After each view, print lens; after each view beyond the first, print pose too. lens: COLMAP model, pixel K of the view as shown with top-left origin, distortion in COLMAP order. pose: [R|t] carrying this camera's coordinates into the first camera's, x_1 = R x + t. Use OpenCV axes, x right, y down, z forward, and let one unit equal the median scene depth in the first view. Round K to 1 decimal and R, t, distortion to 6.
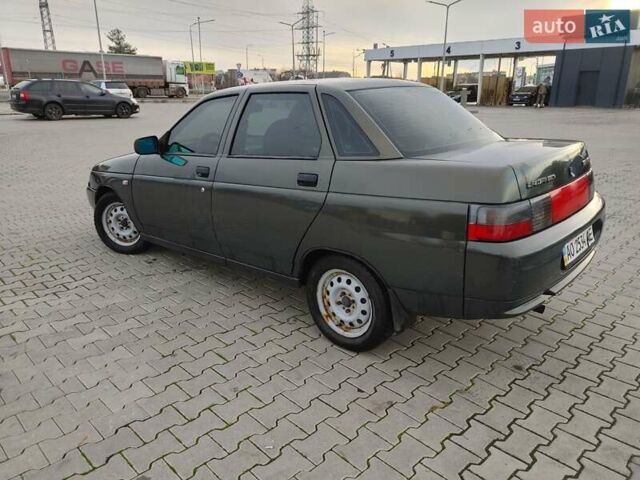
lens RADIAL K [[485.0, 0, 331.4], [0, 485.0, 240.3], [0, 0, 1]] dist [0.027655, -0.007260]
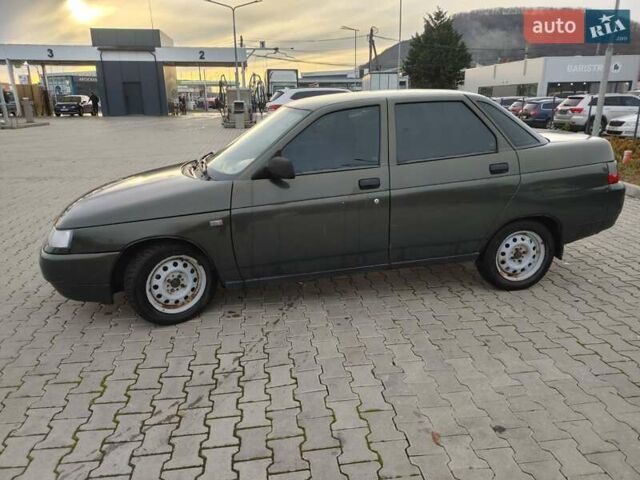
lens RADIAL K [[479.4, 0, 320.0], [0, 479.4, 240.0], [0, 0, 1]] dist [0.039604, 0.000951]
pose [[0.607063, -0.236242, 0.758726, -1.130956], [0.249027, 0.963250, 0.100675, -0.159068], [-0.754626, 0.127827, 0.643584, 0.474625]]
